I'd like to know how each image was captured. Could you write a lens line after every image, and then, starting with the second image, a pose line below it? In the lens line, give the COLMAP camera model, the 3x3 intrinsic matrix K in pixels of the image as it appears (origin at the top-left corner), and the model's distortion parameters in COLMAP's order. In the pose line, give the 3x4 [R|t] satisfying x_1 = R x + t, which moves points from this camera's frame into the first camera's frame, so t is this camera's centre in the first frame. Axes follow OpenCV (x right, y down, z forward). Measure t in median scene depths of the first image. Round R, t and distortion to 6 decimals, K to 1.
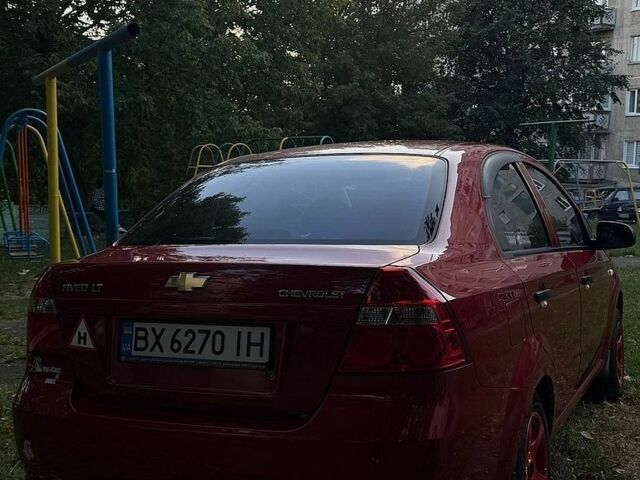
lens RADIAL K [[895.0, 0, 319.9], [0, 895.0, 251.7], [0, 0, 1]] dist [0.103919, -0.017466]
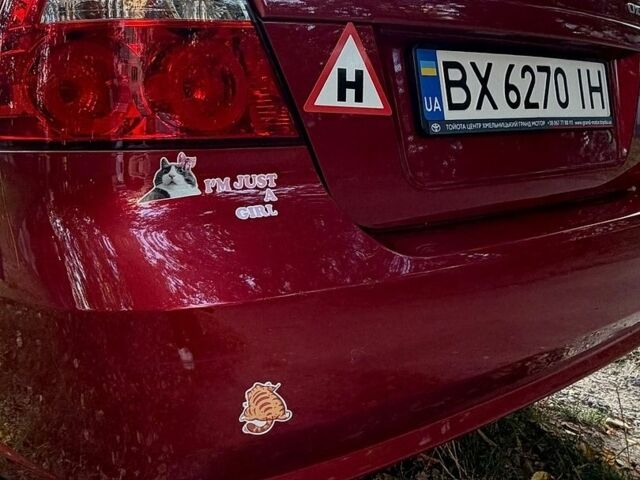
lens RADIAL K [[632.9, 0, 320.0], [0, 632.9, 240.0], [0, 0, 1]] dist [-0.013824, -0.016663]
pose [[0.455750, -0.149978, 0.877382, -0.550081], [0.062401, 0.988661, 0.136585, 0.130305], [-0.887918, -0.007499, 0.459941, 0.925862]]
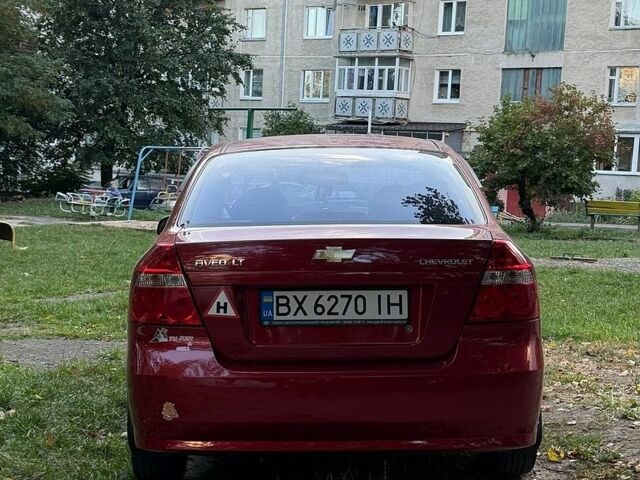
lens RADIAL K [[1122.8, 0, 320.0], [0, 1122.8, 240.0], [0, 0, 1]] dist [0.121371, -0.012898]
pose [[0.910710, -0.003373, 0.413033, -0.766473], [0.009930, 0.999856, -0.013730, 0.033582], [-0.412927, 0.016606, 0.910613, -0.345235]]
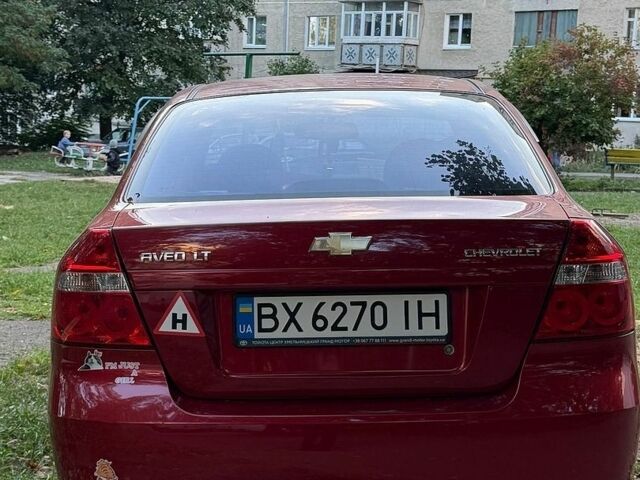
lens RADIAL K [[1122.8, 0, 320.0], [0, 1122.8, 240.0], [0, 0, 1]] dist [0.121371, -0.012898]
pose [[0.913335, -0.029946, 0.406106, -0.572331], [0.019408, 0.999360, 0.030043, -0.001560], [-0.406746, -0.019558, 0.913332, 0.065040]]
